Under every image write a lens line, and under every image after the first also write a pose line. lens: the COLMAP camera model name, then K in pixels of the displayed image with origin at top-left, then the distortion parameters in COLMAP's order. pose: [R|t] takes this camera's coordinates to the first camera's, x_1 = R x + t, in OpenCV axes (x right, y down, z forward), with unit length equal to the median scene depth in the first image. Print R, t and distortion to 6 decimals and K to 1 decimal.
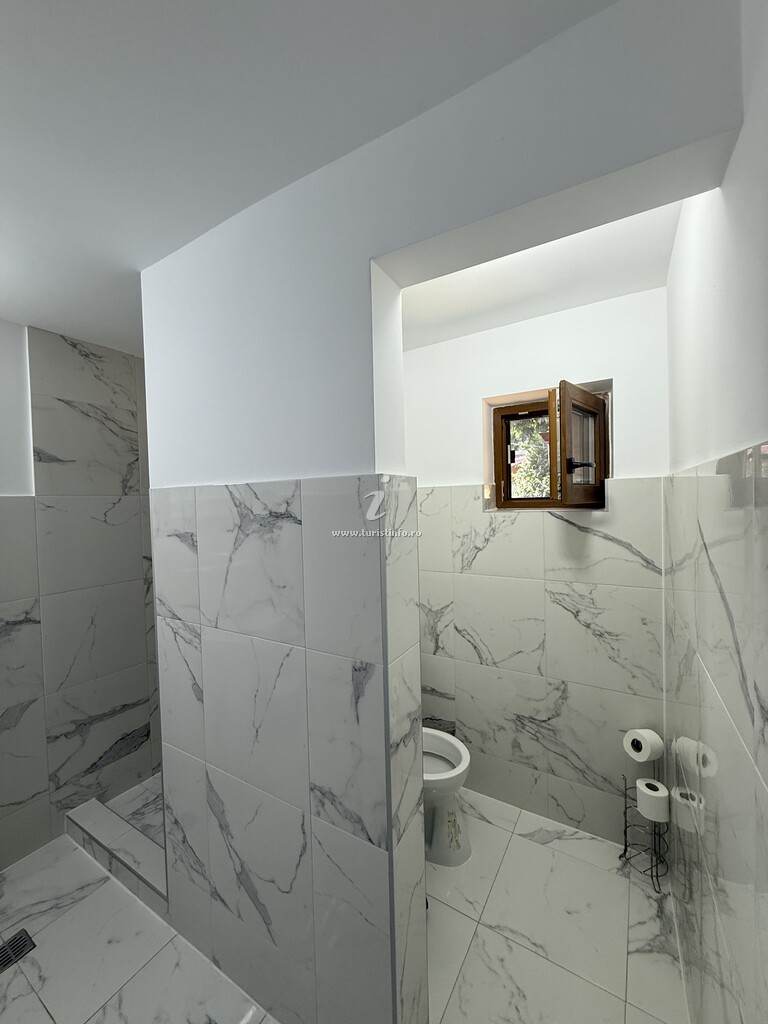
lens RADIAL K [[410.4, 0, 383.7], [0, 410.4, 509.9], [0, 0, 1]] dist [-0.001505, 0.000386]
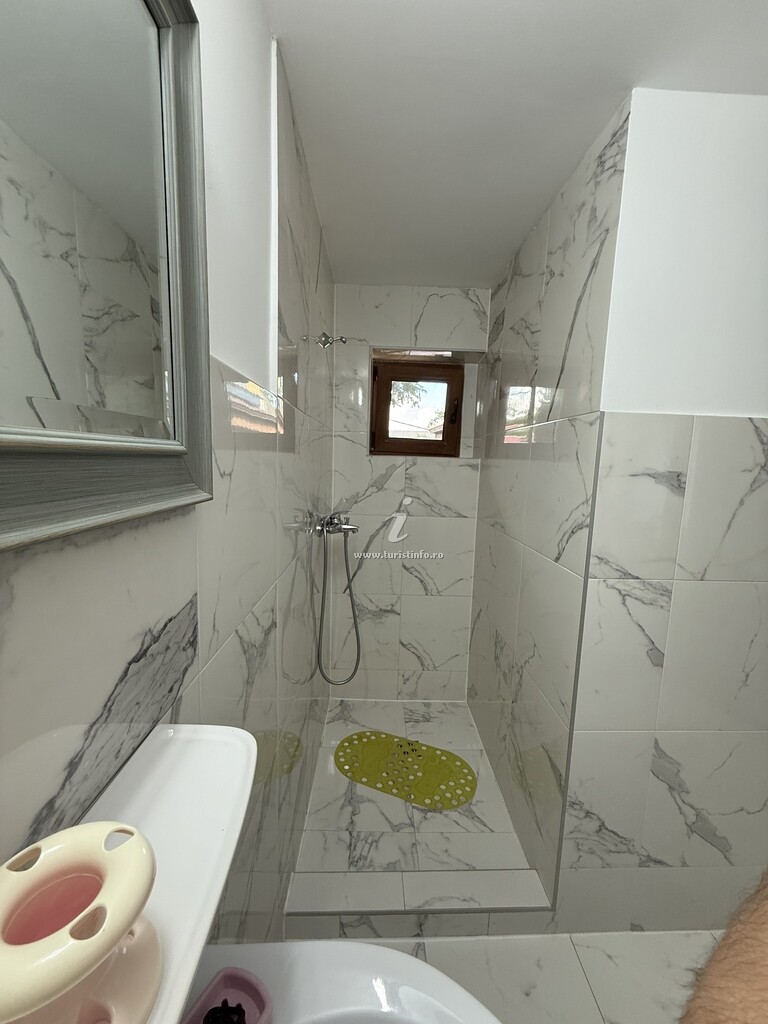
lens RADIAL K [[410.4, 0, 384.0], [0, 410.4, 513.2], [0, 0, 1]] dist [-0.001505, 0.000386]
pose [[0.830794, -0.016554, 0.556334, -1.313489], [-0.038817, 0.995400, 0.087585, 0.082073], [-0.555225, -0.094360, 0.826330, 0.589521]]
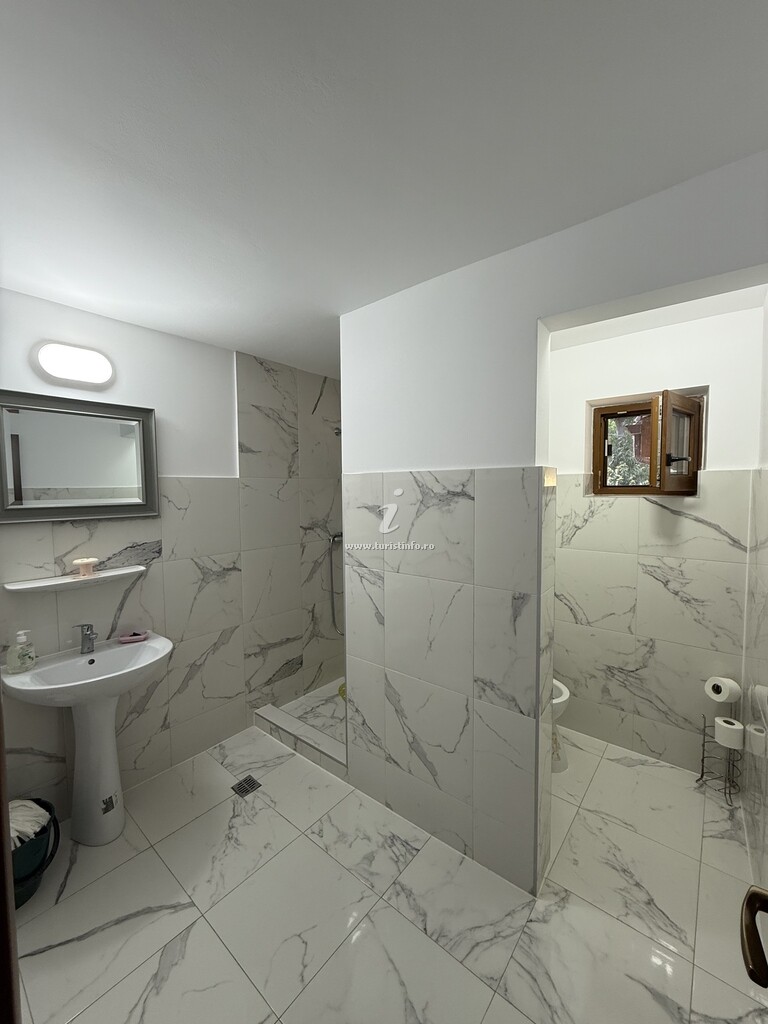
lens RADIAL K [[410.4, 0, 383.6], [0, 410.4, 510.5], [0, 0, 1]] dist [-0.001505, 0.000386]
pose [[0.990970, 0.025380, -0.131664, -0.245525], [-0.020857, 0.999148, 0.035620, 0.020510], [0.132455, -0.032552, 0.990654, -0.363185]]
